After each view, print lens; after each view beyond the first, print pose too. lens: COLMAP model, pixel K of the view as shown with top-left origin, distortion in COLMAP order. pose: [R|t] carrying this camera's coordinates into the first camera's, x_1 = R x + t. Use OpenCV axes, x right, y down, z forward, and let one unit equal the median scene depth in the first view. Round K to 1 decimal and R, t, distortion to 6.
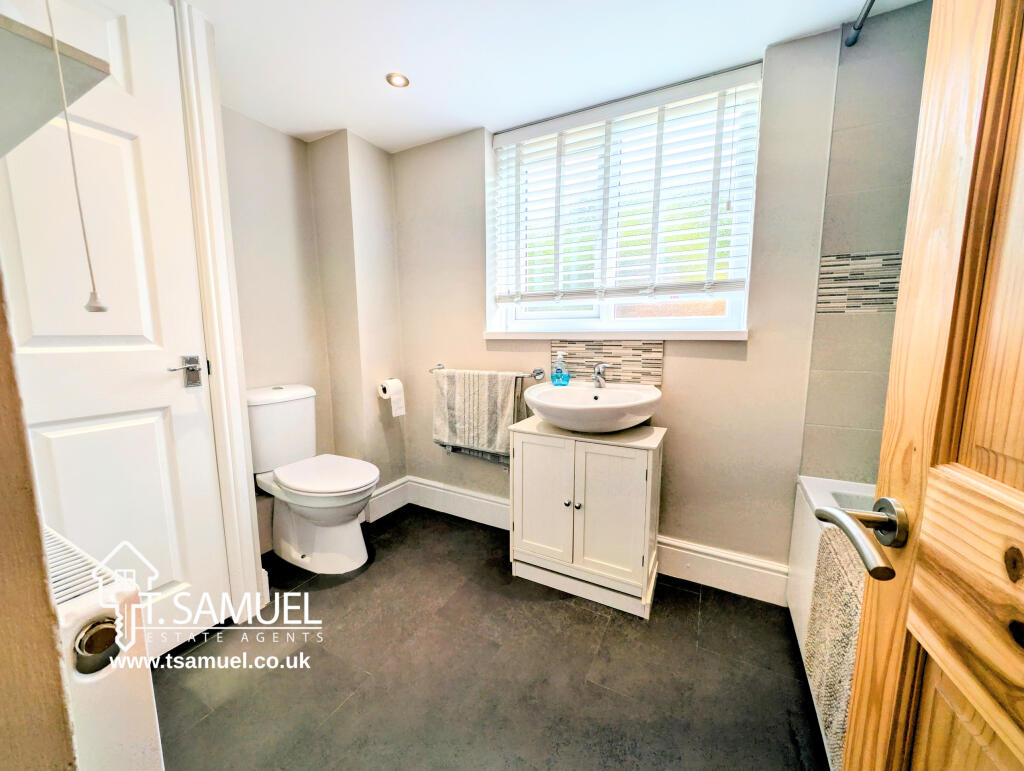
lens RADIAL K [[369.9, 0, 510.9], [0, 369.9, 385.5], [0, 0, 1]] dist [-0.005872, -0.000595]
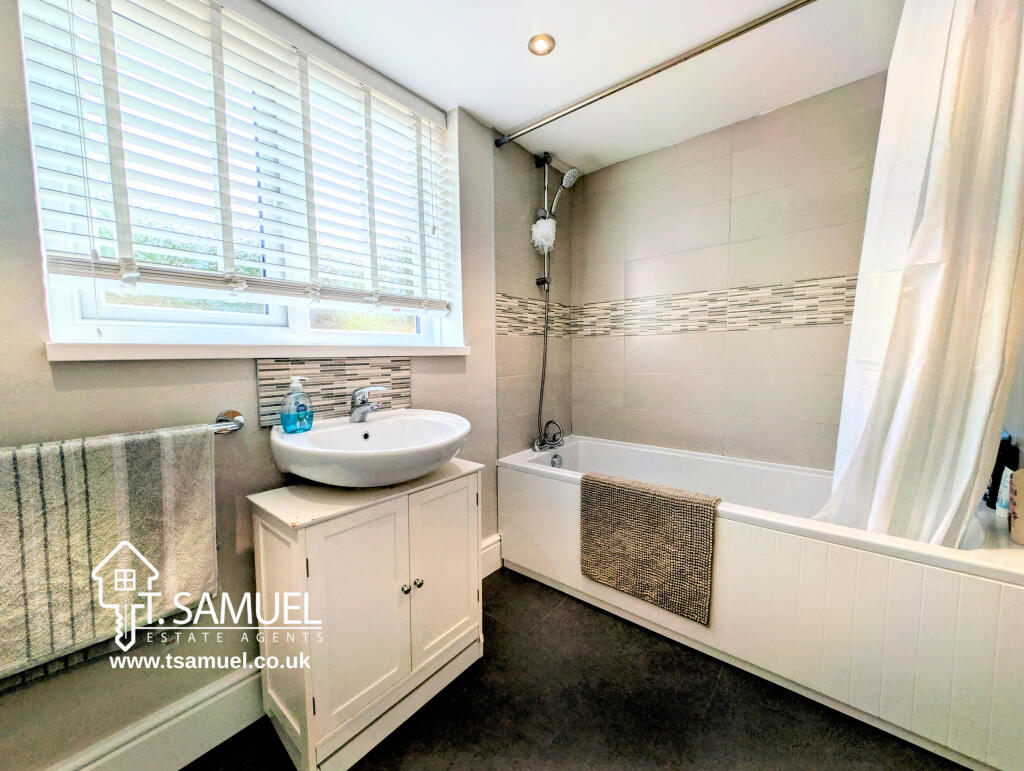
lens RADIAL K [[369.9, 0, 512.6], [0, 369.9, 385.1], [0, 0, 1]] dist [-0.005872, -0.000595]
pose [[0.251175, -0.079878, 0.964640, -0.377839], [0.140644, 0.989025, 0.045276, -0.056472], [-0.957669, 0.124298, 0.259653, 0.512962]]
